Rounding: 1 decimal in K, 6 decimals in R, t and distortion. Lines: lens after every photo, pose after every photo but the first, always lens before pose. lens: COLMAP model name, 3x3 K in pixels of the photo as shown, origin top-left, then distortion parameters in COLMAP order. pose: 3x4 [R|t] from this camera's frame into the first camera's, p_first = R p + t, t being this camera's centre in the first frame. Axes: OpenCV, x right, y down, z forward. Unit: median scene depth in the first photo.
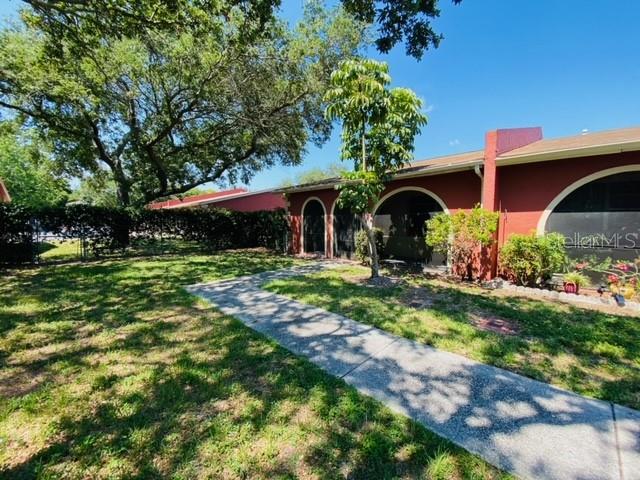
lens RADIAL K [[262.1, 0, 321.1], [0, 262.1, 241.8], [0, 0, 1]] dist [0.026150, -0.020421]
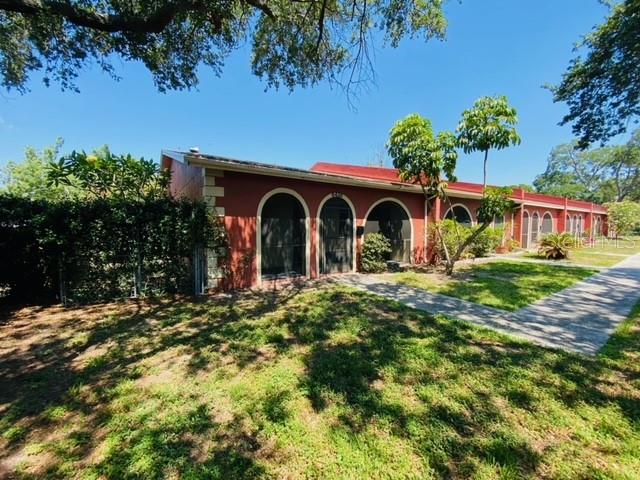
lens RADIAL K [[262.1, 0, 321.1], [0, 262.1, 241.8], [0, 0, 1]] dist [0.026150, -0.020421]
pose [[0.176800, -0.072436, 0.981578, -0.662363], [0.064145, 0.996016, 0.061947, -0.080285], [-0.982154, 0.052011, 0.180742, 0.837969]]
